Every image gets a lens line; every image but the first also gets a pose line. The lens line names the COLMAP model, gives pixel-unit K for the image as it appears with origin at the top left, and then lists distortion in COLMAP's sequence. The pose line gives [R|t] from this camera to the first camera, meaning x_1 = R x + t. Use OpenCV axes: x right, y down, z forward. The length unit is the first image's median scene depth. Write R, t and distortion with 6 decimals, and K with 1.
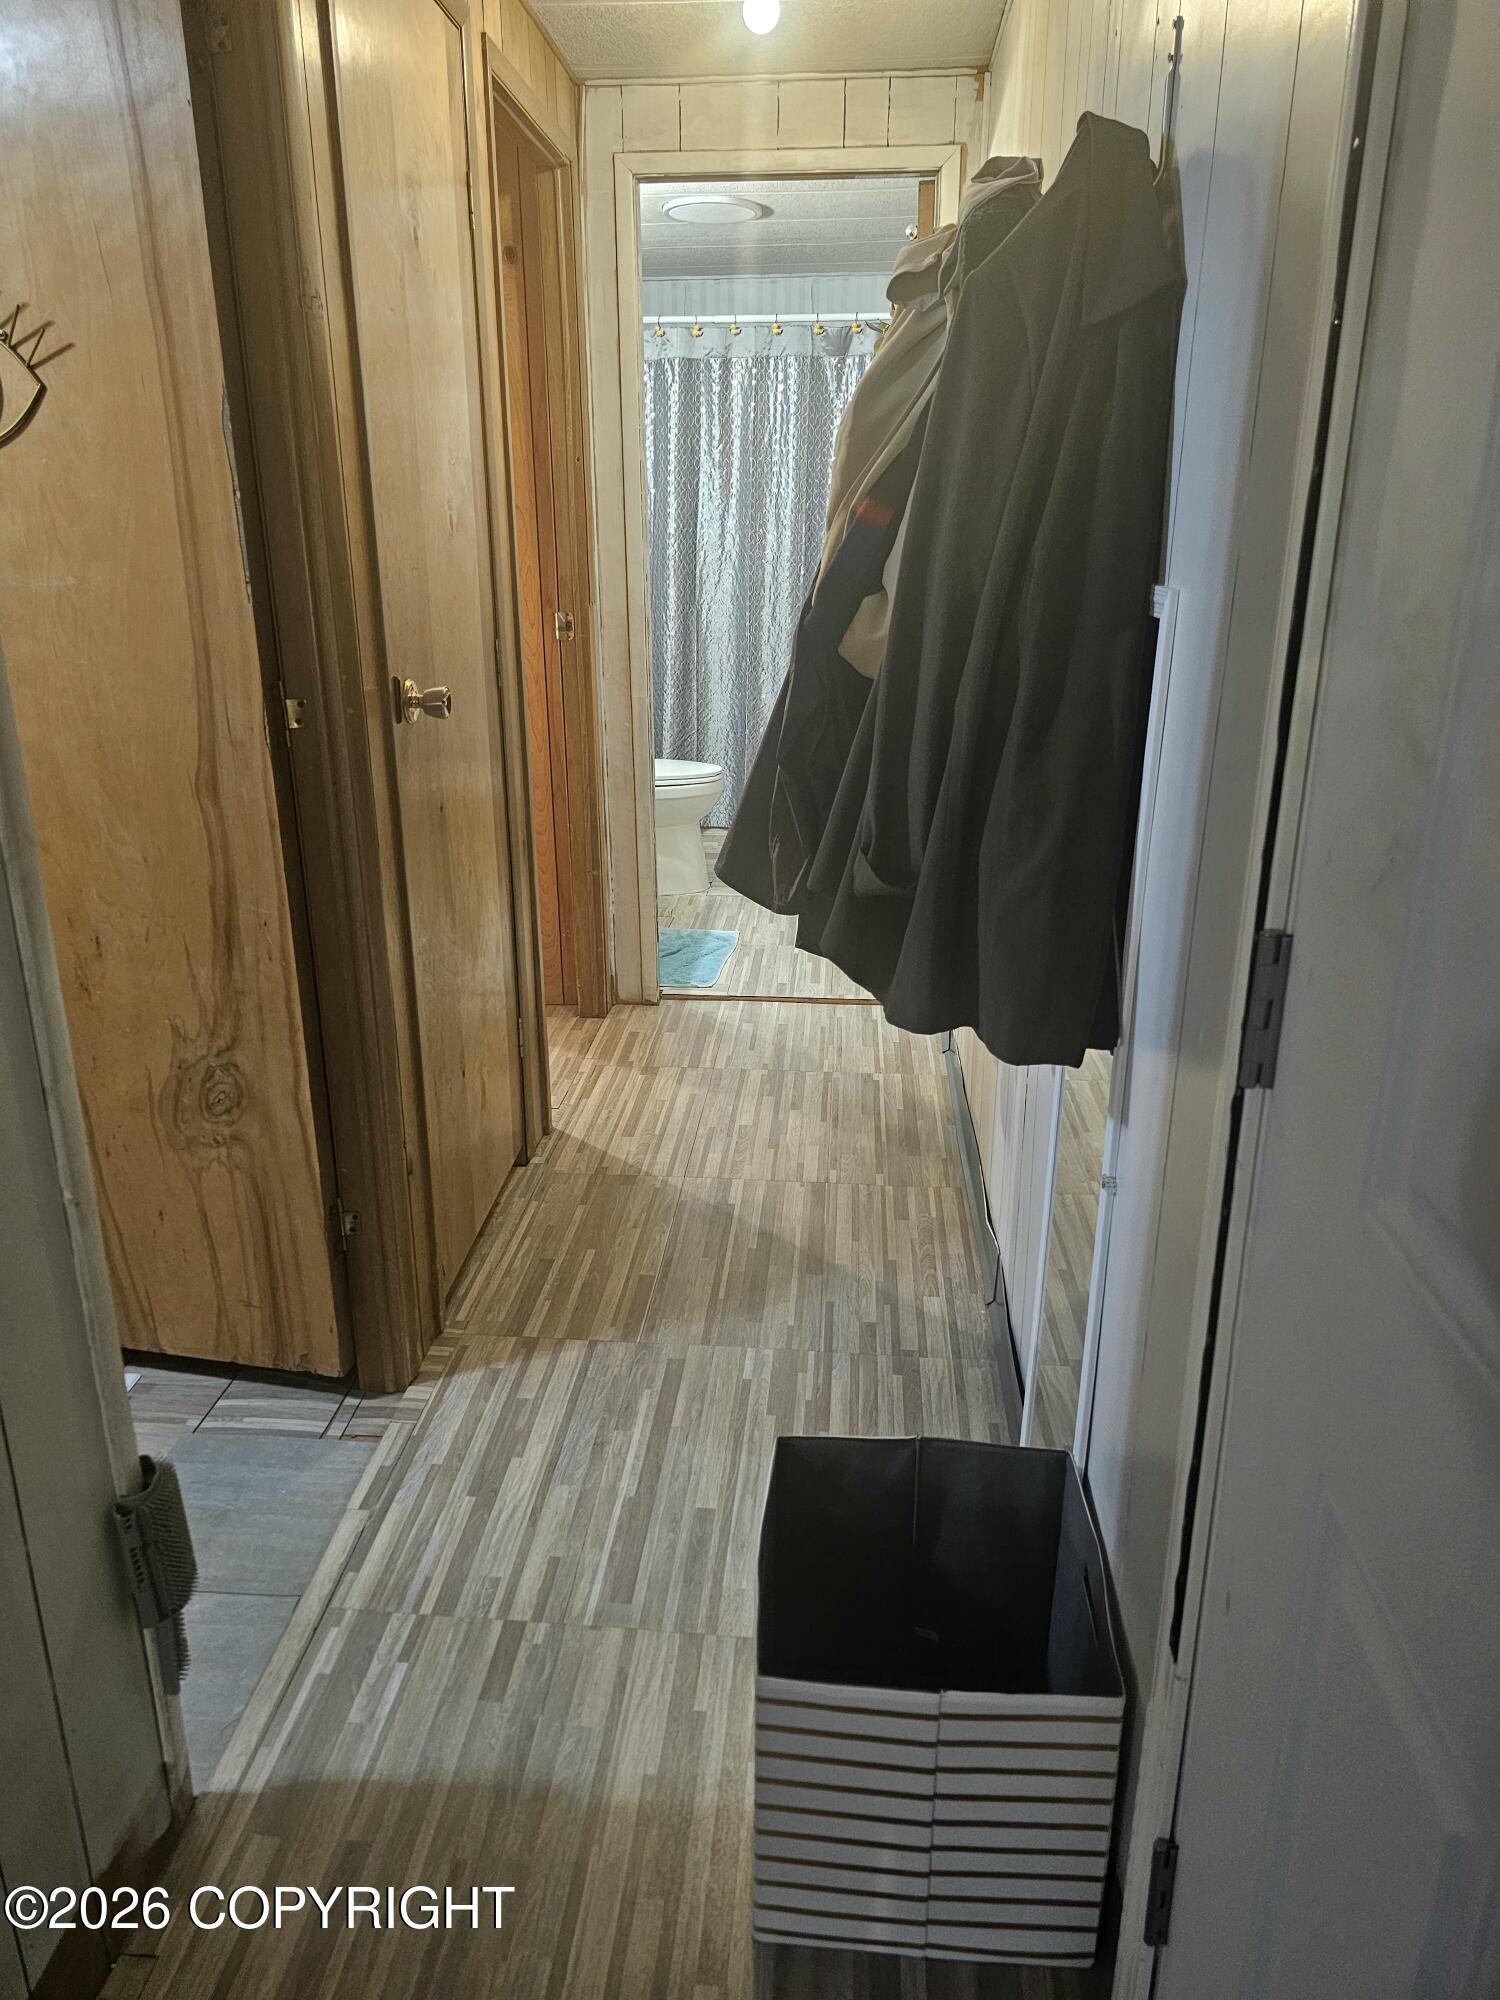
lens RADIAL K [[1315.3, 0, 752.3], [0, 1315.3, 980.0], [0, 0, 1]] dist [0.008665, -0.004157]
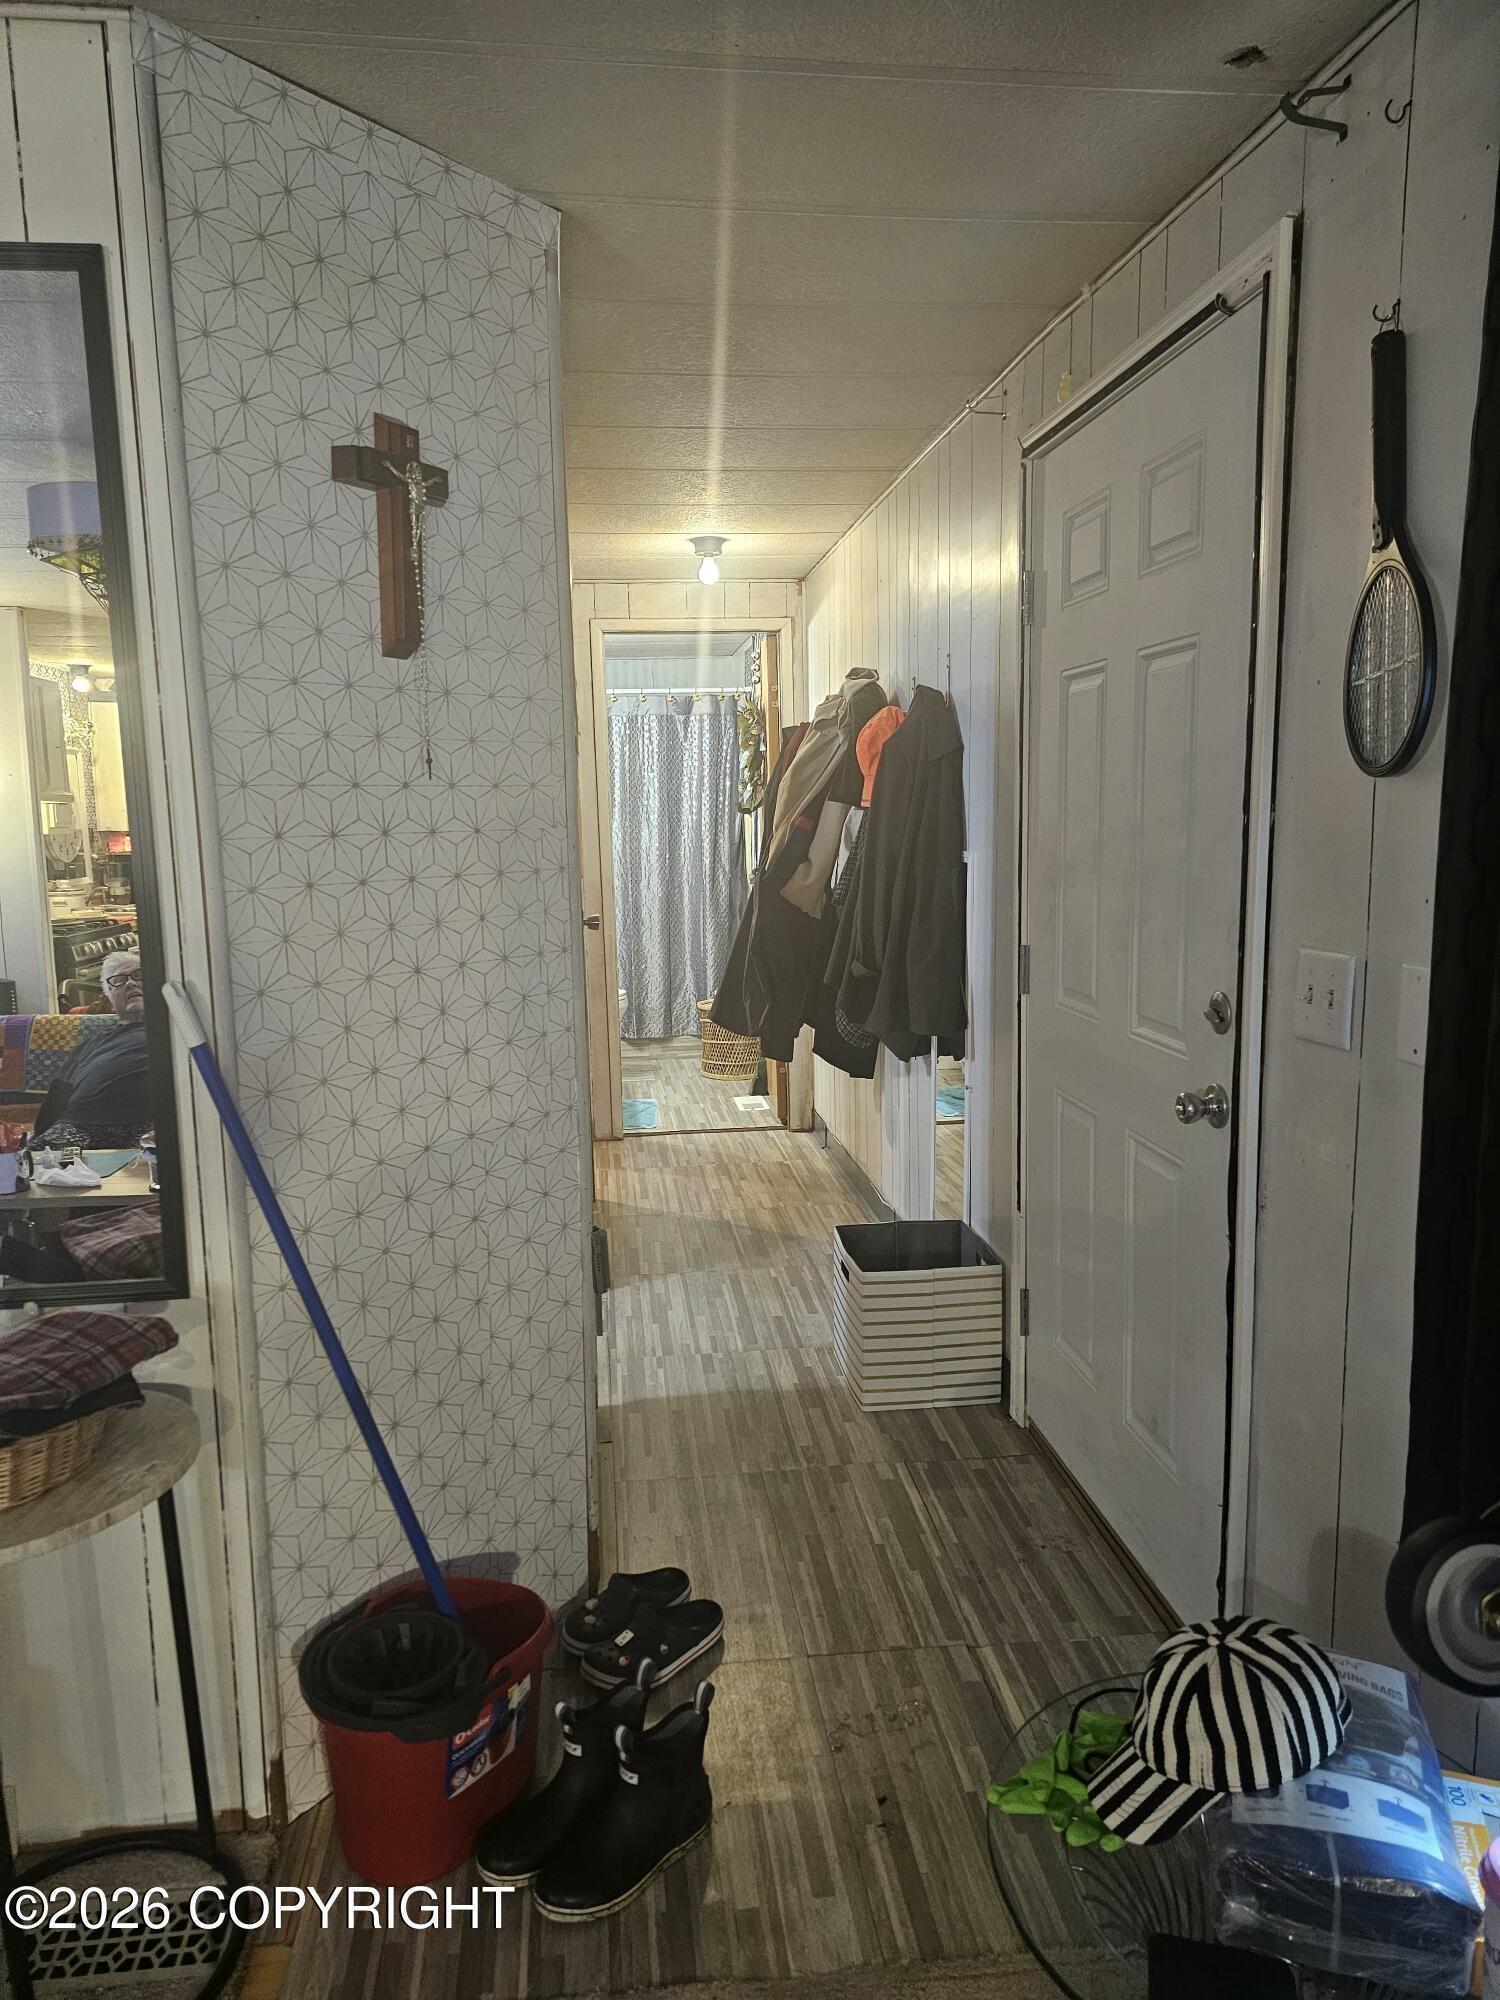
lens RADIAL K [[1315.3, 0, 754.3], [0, 1315.3, 1015.7], [0, 0, 1]] dist [0.008665, -0.004157]
pose [[0.978496, -0.047866, 0.200634, -0.171415], [0.083649, 0.981211, -0.173864, 0.118198], [-0.188542, 0.186908, 0.964115, -0.370786]]
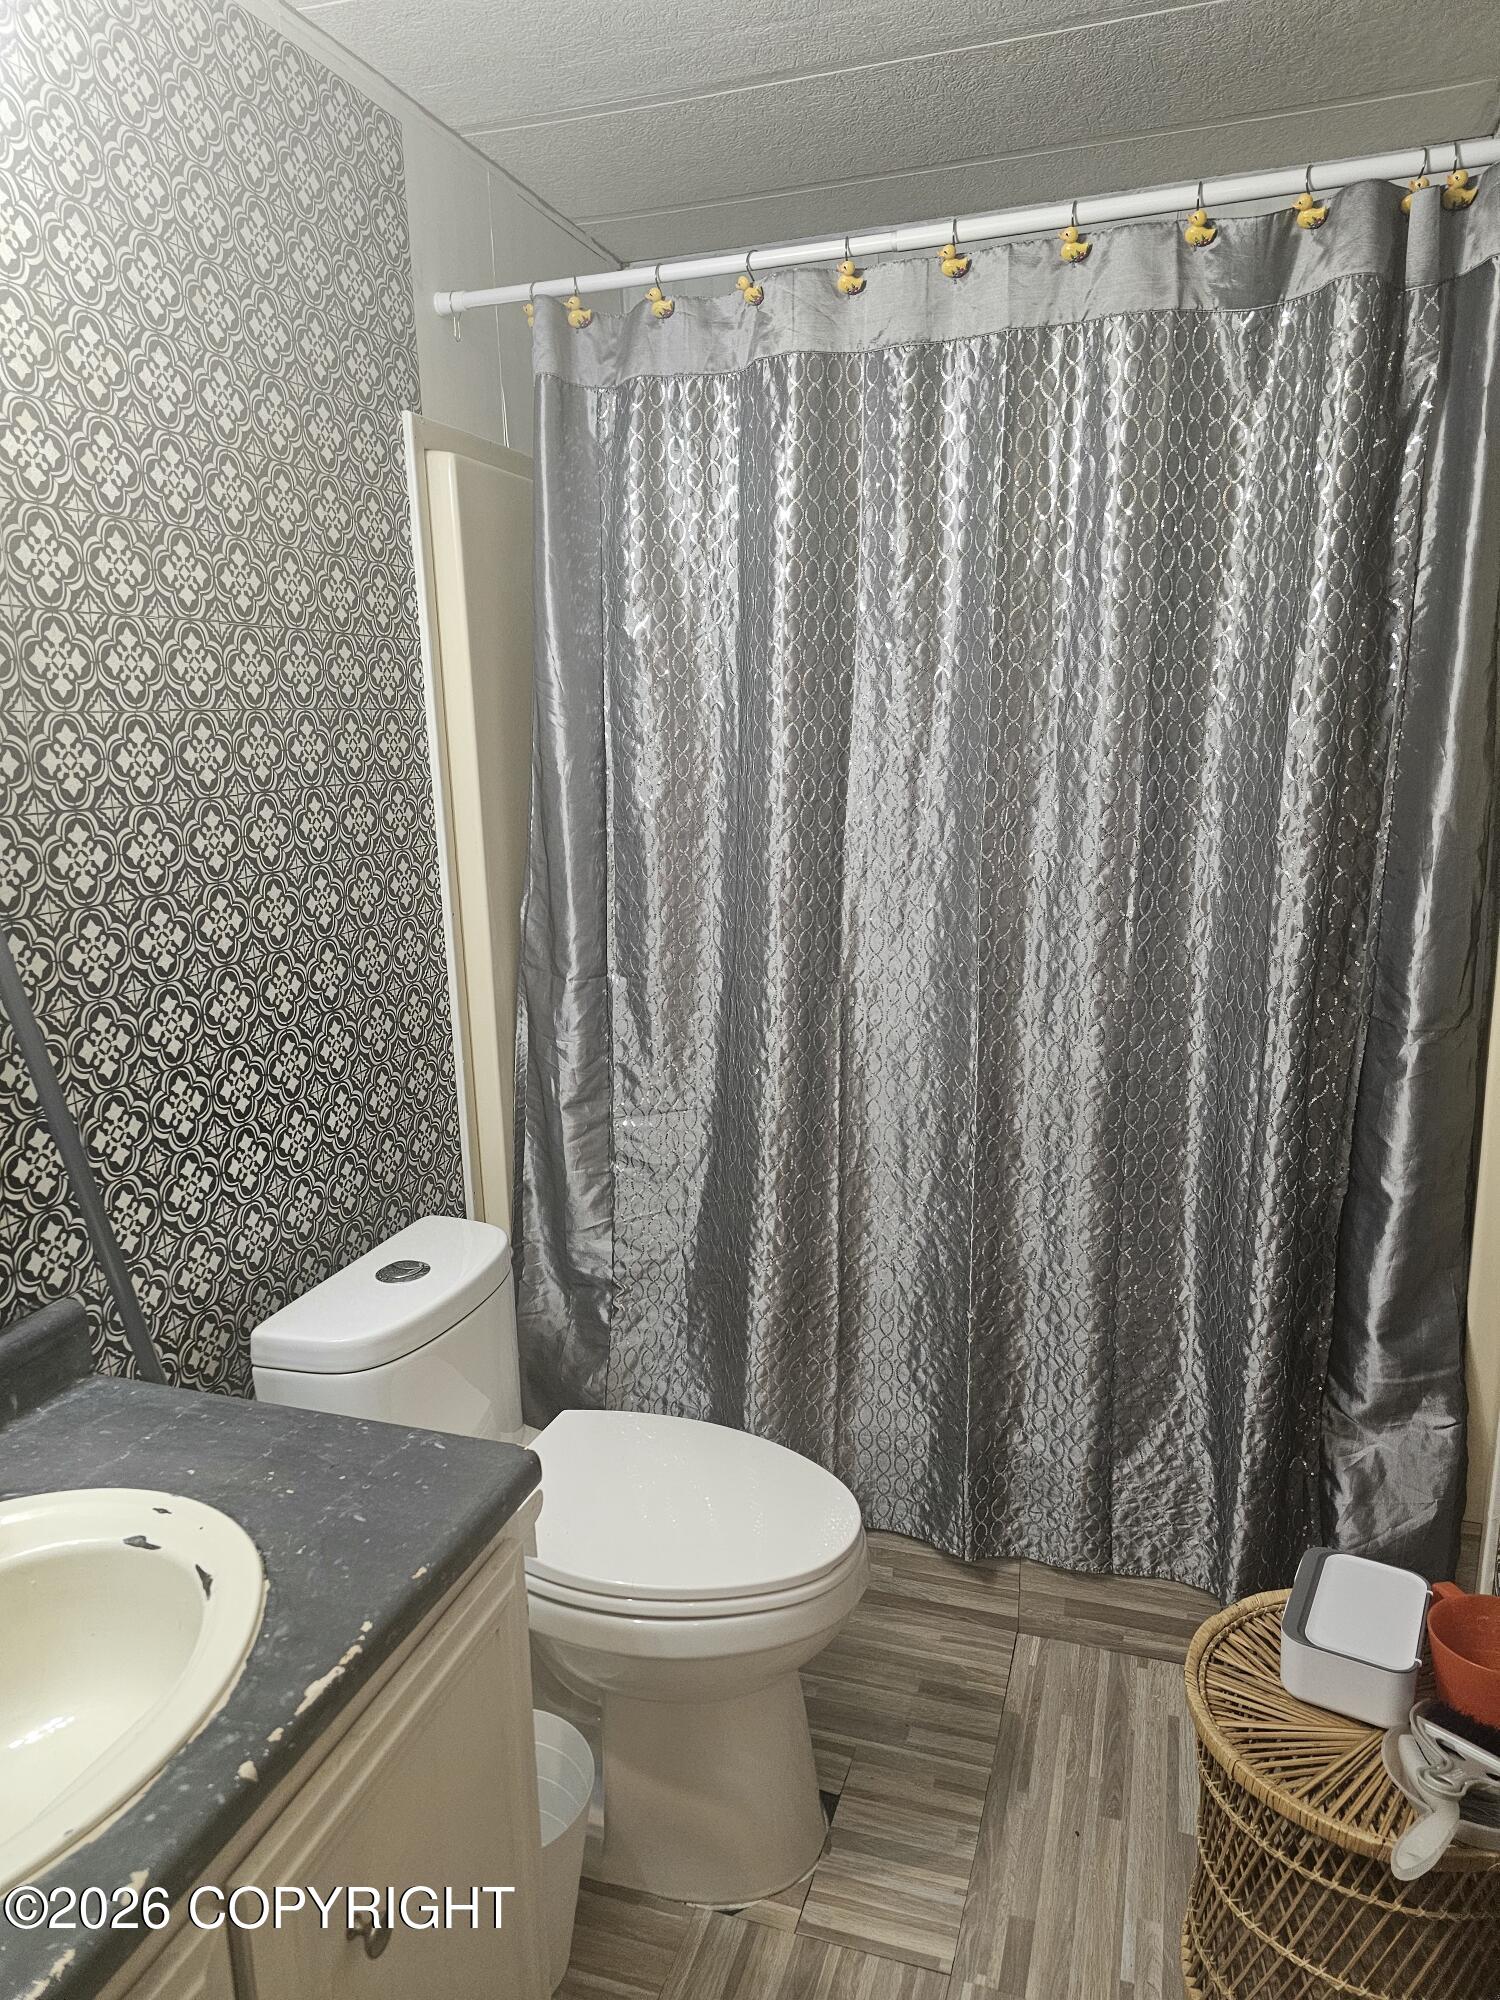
lens RADIAL K [[1315.3, 0, 728.9], [0, 1315.3, 1002.5], [0, 0, 1]] dist [0.008665, -0.004157]
pose [[0.972308, 0.022674, -0.232600, 0.015791], [-0.048965, 0.992957, -0.107885, -0.254273], [0.228516, 0.116287, 0.966570, 0.668379]]
